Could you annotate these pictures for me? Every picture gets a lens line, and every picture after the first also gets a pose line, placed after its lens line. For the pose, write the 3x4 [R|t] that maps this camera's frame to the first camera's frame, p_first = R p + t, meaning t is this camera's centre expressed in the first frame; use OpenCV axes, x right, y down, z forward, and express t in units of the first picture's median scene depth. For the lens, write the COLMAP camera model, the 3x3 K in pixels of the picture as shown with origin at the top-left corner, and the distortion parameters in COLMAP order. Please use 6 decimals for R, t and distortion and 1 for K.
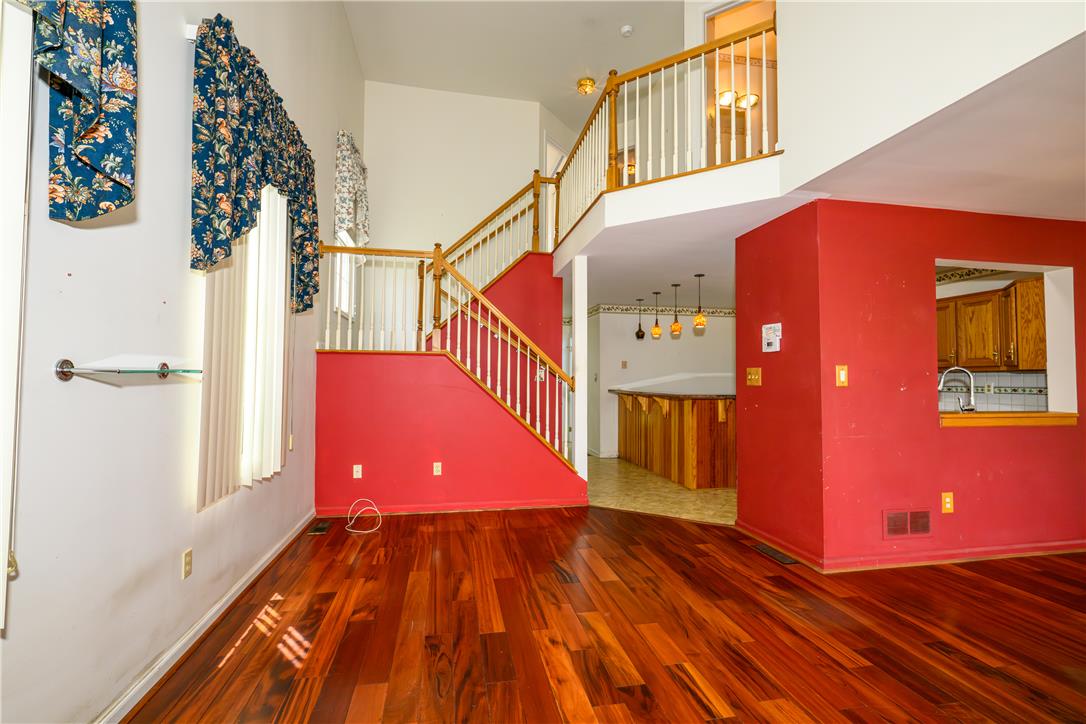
lens RADIAL K [[481.9, 0, 548.4], [0, 481.9, 361.0], [0, 0, 1]] dist [0.000661, 0.000018]
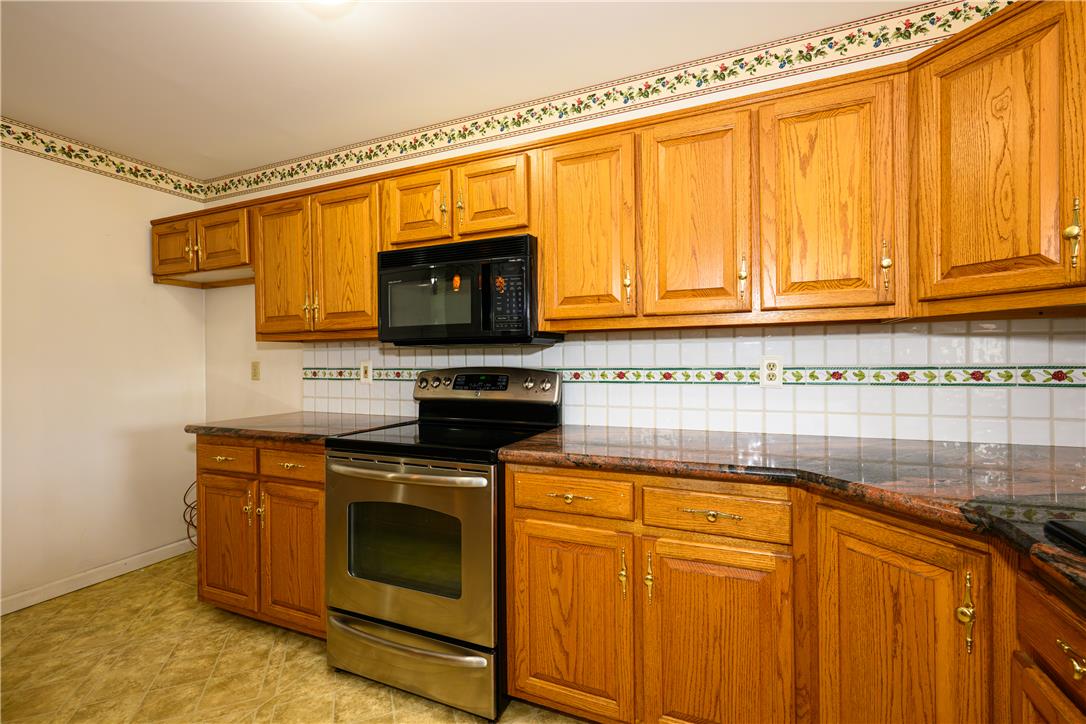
lens RADIAL K [[481.9, 0, 543.7], [0, 481.9, 358.3], [0, 0, 1]] dist [0.000661, 0.000018]
pose [[0.580375, -0.007748, 0.814313, 0.736158], [-0.018181, 0.999582, 0.022469, 0.061341], [-0.814147, -0.027845, 0.579991, 1.376367]]
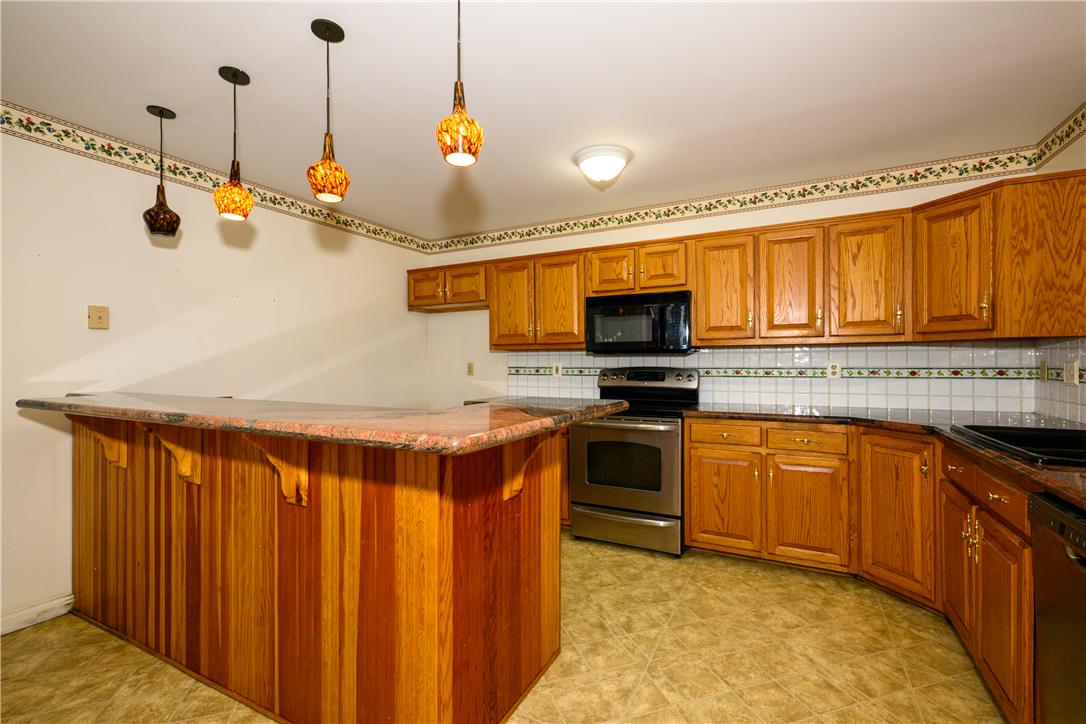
lens RADIAL K [[481.9, 0, 543.7], [0, 481.9, 359.7], [0, 0, 1]] dist [0.000661, 0.000018]
pose [[0.637756, -0.005837, 0.770217, 0.231293], [-0.020142, 0.999503, 0.024252, 0.052070], [-0.769975, -0.030981, 0.637321, 1.318401]]
